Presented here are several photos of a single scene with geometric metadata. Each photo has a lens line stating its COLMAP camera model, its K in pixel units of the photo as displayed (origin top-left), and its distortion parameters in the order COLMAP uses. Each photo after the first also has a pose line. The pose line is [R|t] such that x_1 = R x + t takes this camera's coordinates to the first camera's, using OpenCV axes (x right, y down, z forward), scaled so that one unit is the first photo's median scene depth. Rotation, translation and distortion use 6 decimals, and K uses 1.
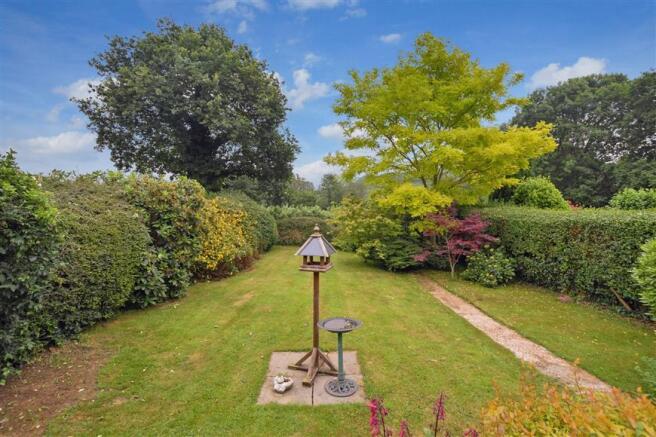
lens RADIAL K [[291.2, 0, 328.5], [0, 291.2, 221.2], [0, 0, 1]] dist [-0.024737, 0.000278]
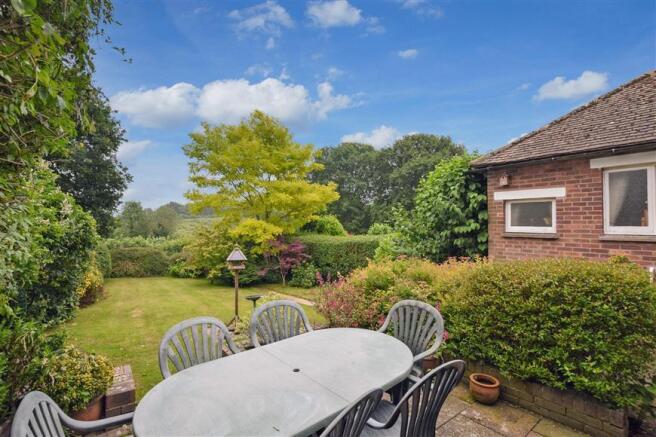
lens RADIAL K [[291.2, 0, 328.5], [0, 291.2, 221.2], [0, 0, 1]] dist [-0.024737, 0.000278]
pose [[0.804028, 0.021848, 0.594191, -0.214407], [0.041300, 0.994859, -0.092466, 0.022212], [-0.593156, 0.098886, 0.798992, -0.248772]]
